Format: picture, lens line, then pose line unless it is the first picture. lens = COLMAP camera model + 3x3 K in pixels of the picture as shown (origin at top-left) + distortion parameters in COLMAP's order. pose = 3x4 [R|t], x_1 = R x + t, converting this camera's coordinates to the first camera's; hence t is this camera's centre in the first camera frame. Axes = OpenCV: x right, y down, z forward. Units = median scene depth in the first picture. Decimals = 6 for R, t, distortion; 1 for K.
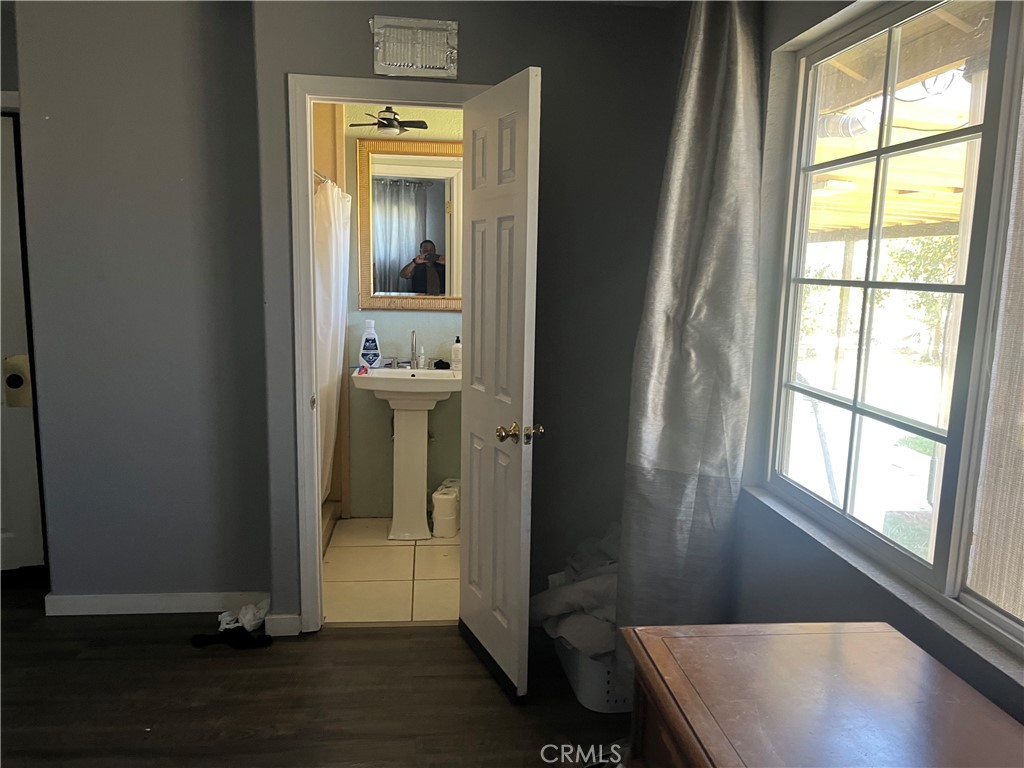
lens RADIAL K [[779.8, 0, 511.4], [0, 779.8, 390.6], [0, 0, 1]] dist [0.043950, -0.037682]
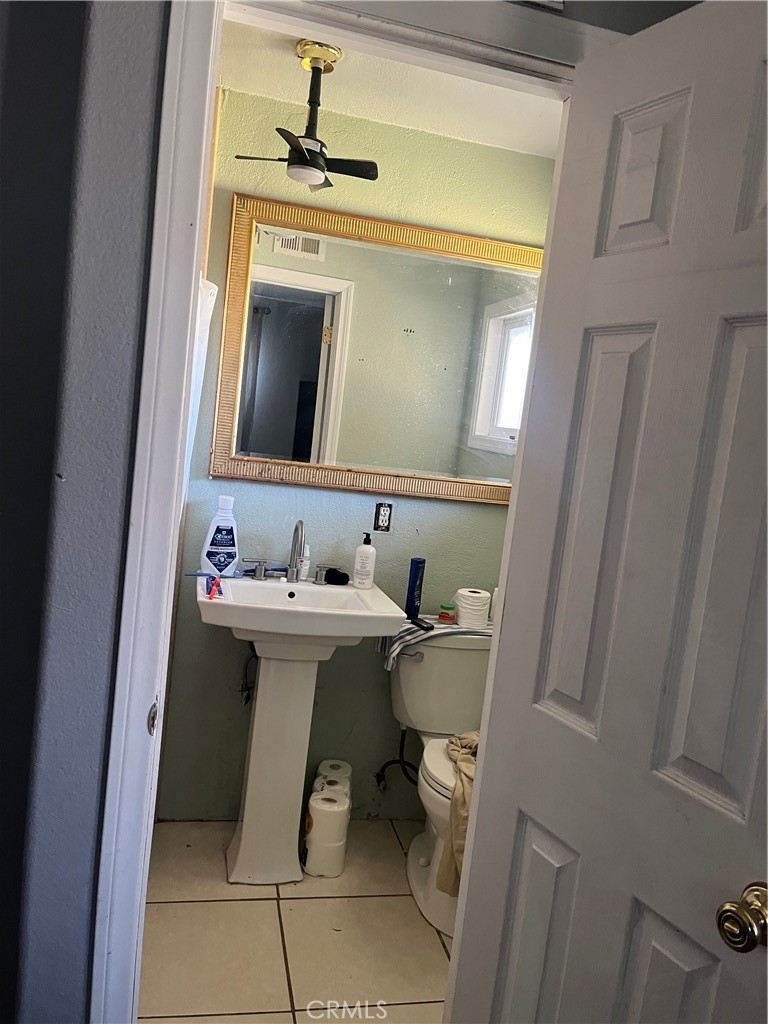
lens RADIAL K [[779.8, 0, 387.6], [0, 779.8, 503.8], [0, 0, 1]] dist [0.043950, -0.037682]
pose [[0.989122, 0.078354, 0.124491, -0.132664], [-0.071536, 0.995731, -0.058330, -0.058670], [-0.128529, 0.048790, 0.990505, 0.391980]]
